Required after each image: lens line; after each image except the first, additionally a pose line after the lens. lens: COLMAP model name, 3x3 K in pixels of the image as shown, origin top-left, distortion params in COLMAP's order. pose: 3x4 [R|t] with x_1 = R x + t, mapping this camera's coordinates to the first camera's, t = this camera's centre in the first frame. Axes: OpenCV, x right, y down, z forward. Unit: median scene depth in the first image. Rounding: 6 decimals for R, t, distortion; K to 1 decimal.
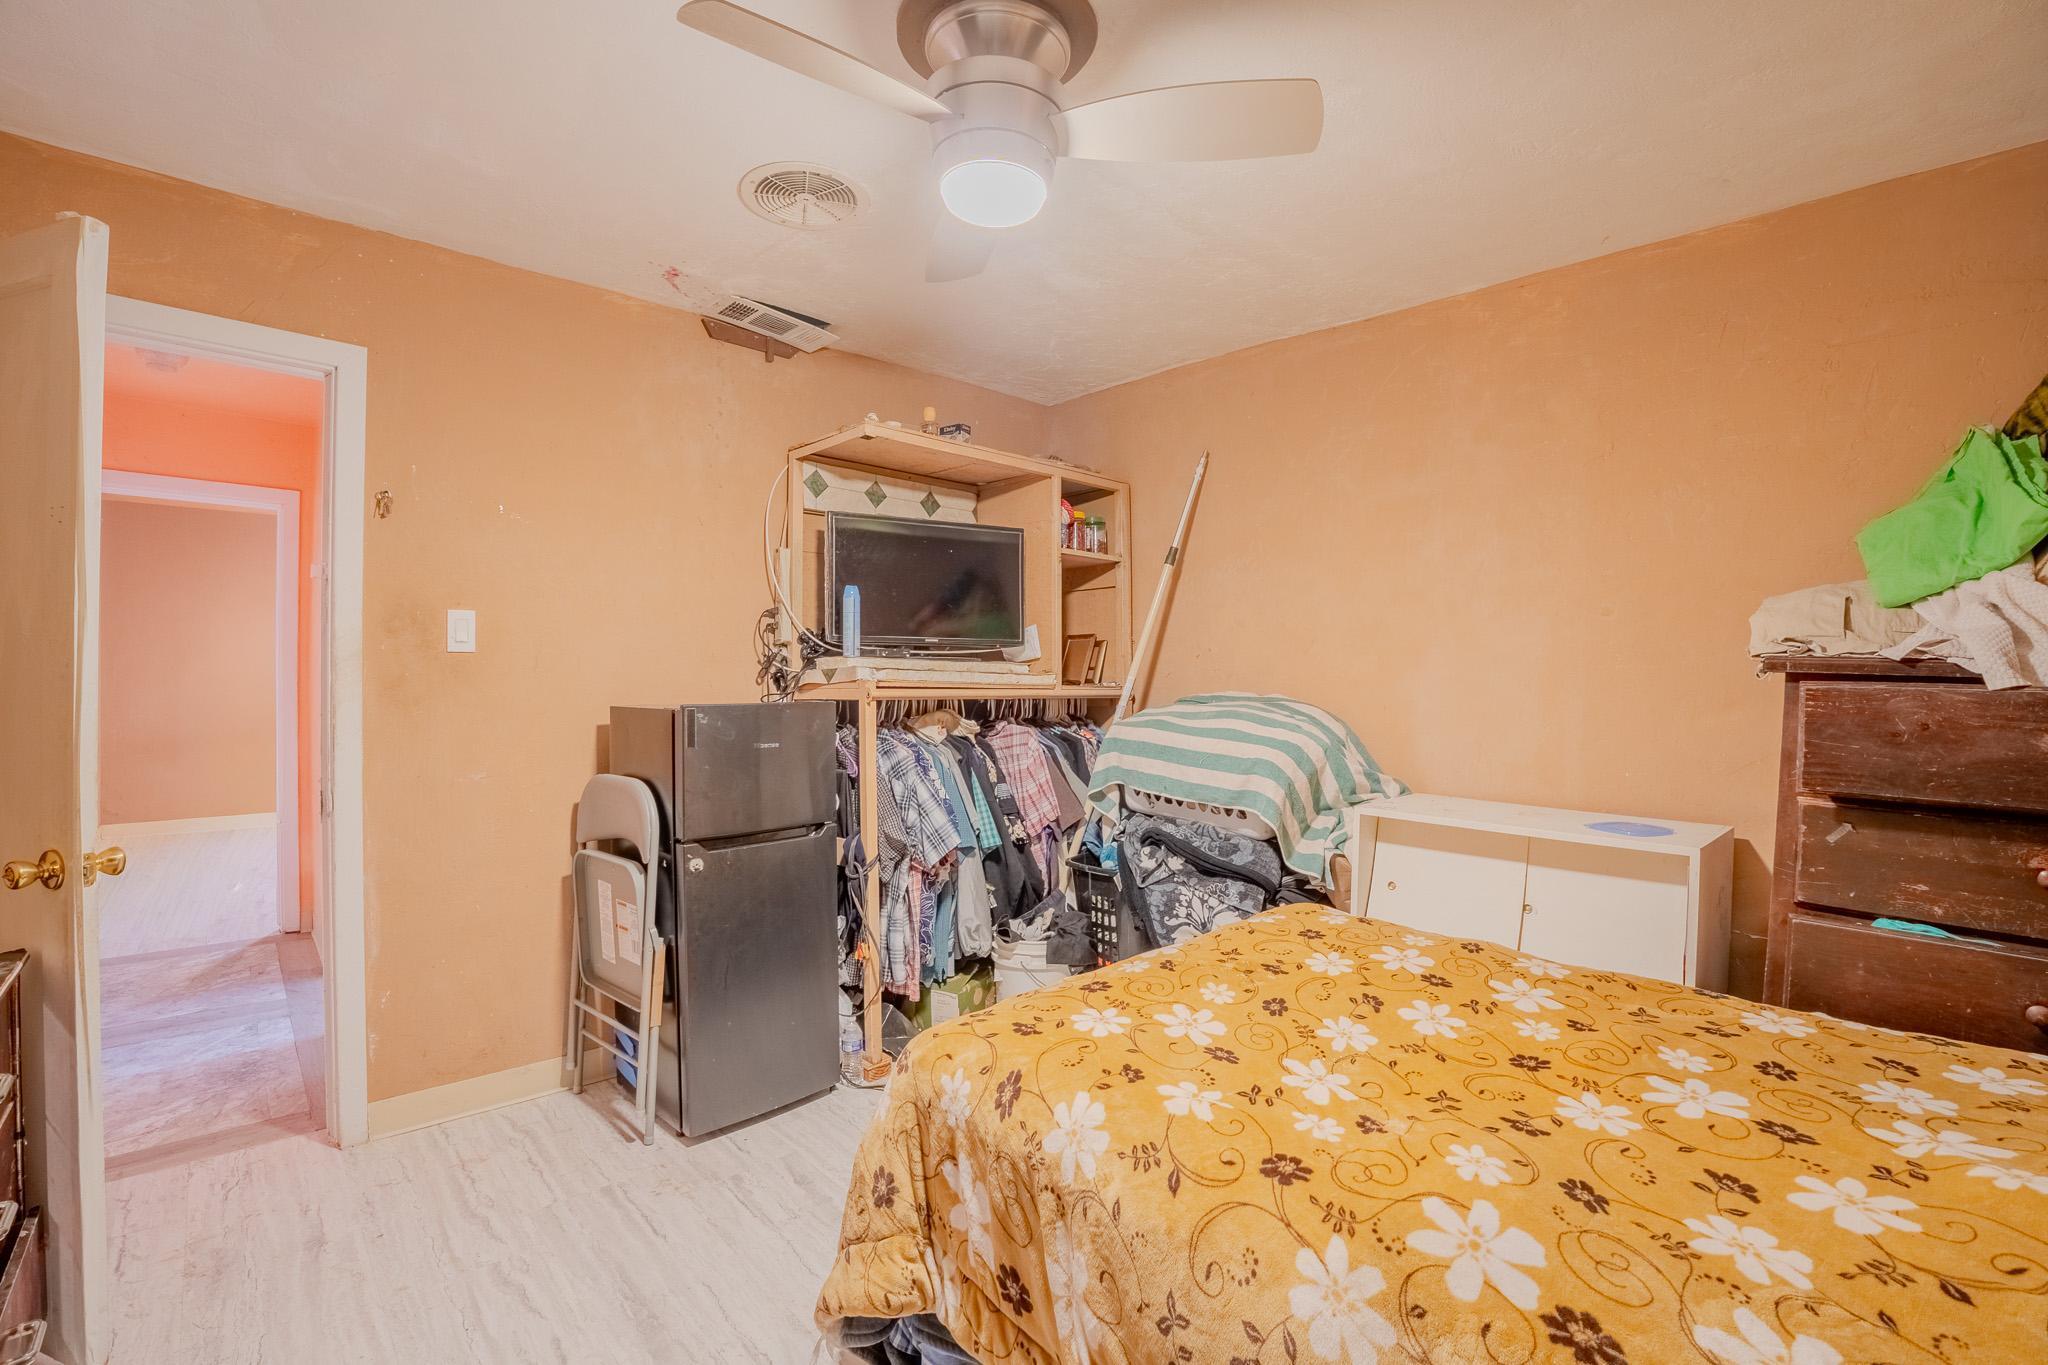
lens RADIAL K [[902.0, 0, 1027.6], [0, 902.0, 681.6], [0, 0, 1]] dist [-0.074230, 0.015685]
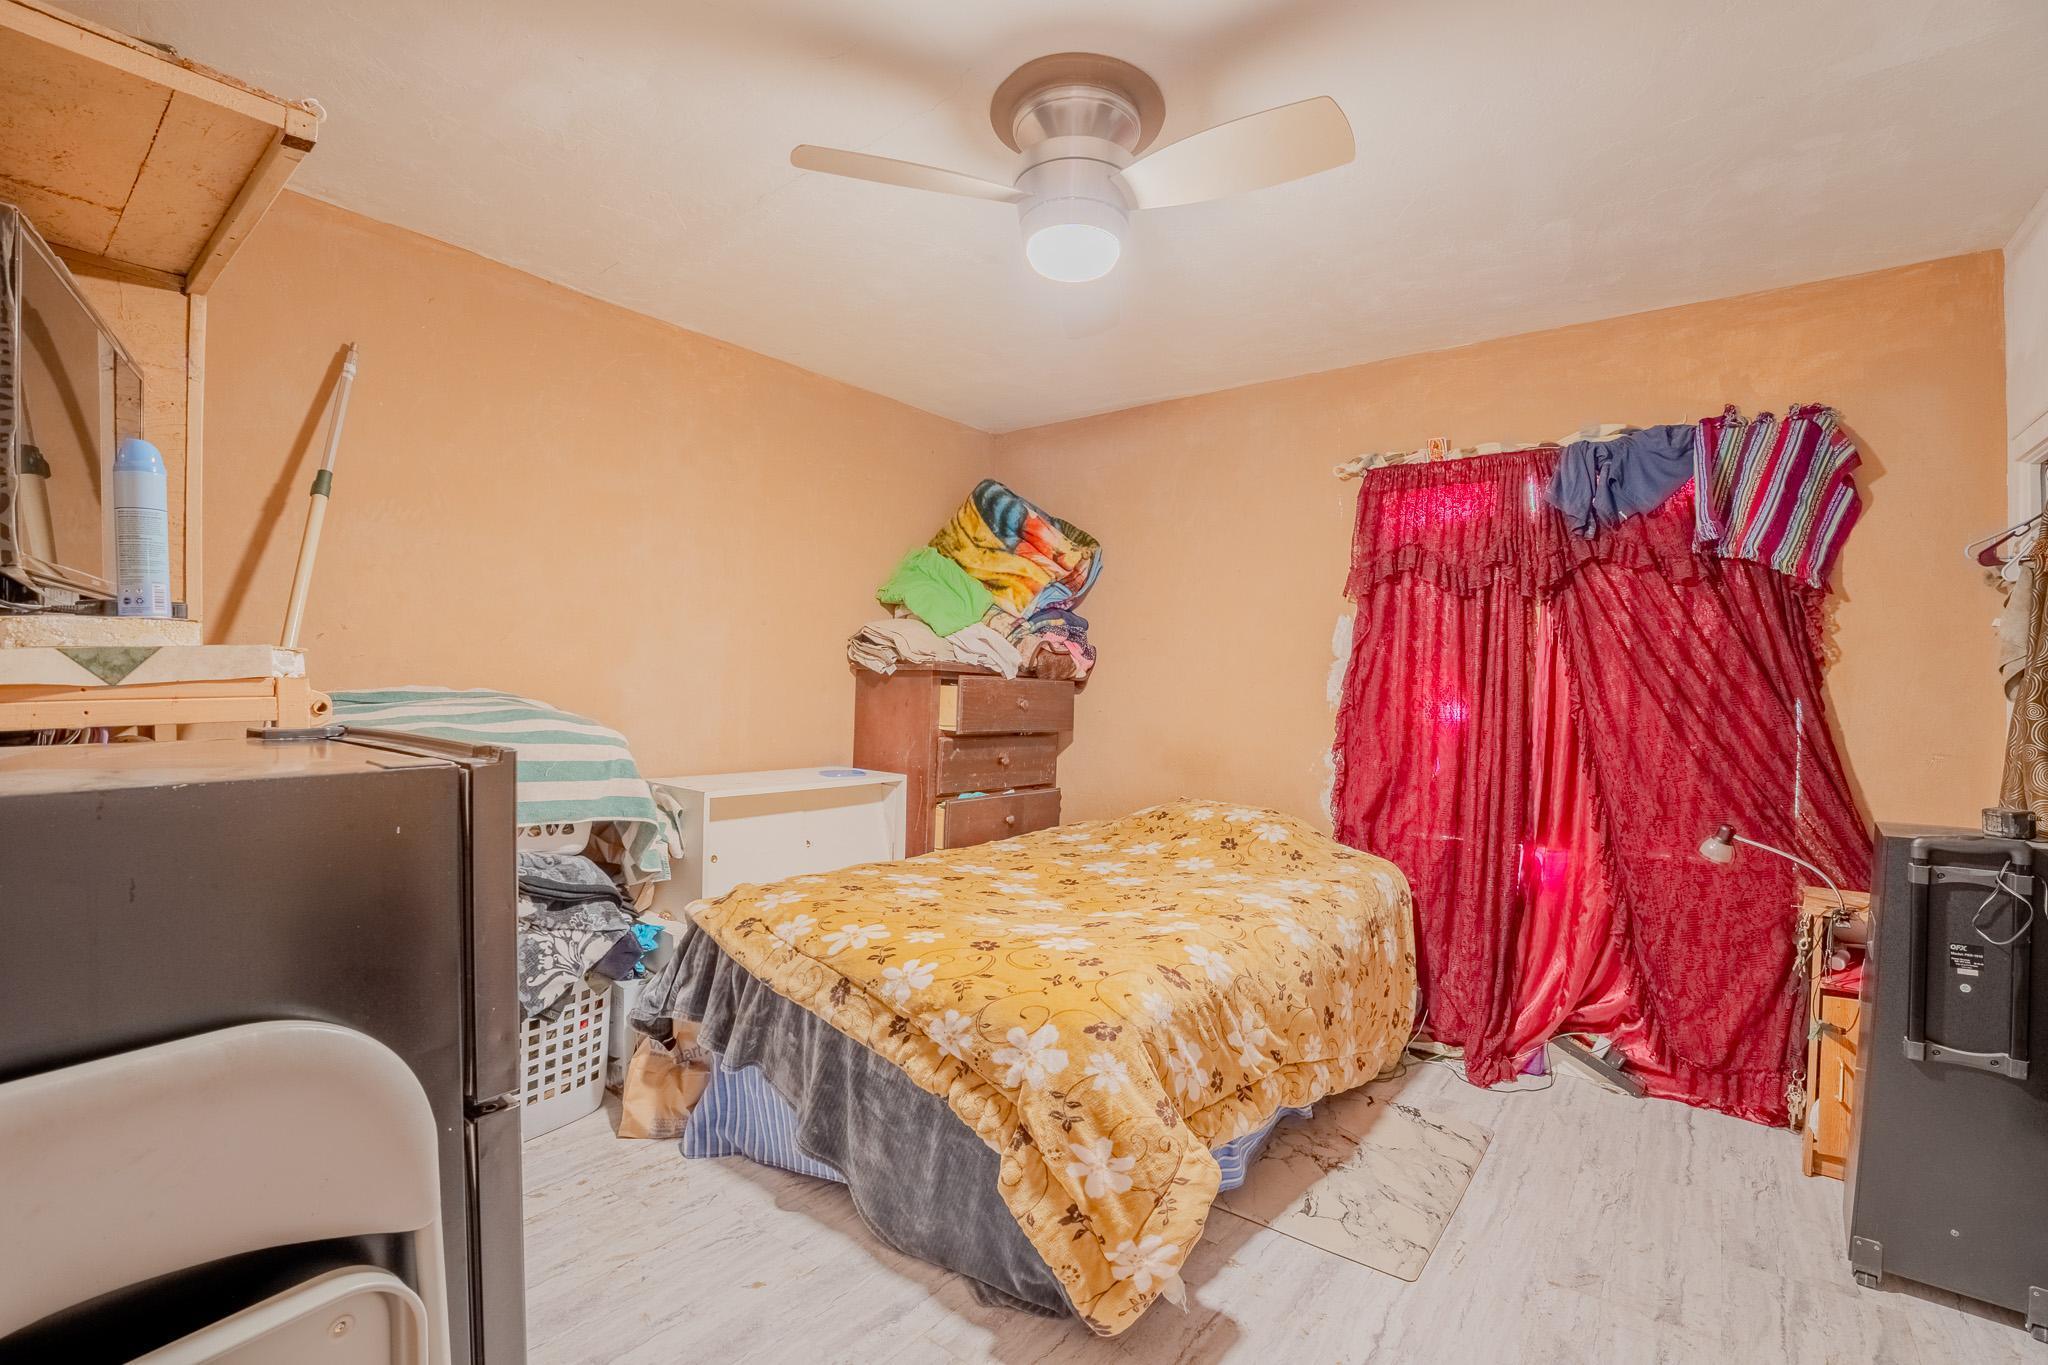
lens RADIAL K [[902.0, 0, 1027.6], [0, 902.0, 681.6], [0, 0, 1]] dist [-0.074230, 0.015685]
pose [[-0.154131, -0.012288, 0.987974, -1.009365], [-0.012634, 0.999865, 0.010464, -0.010756], [-0.987970, -0.010869, -0.154266, 1.066336]]
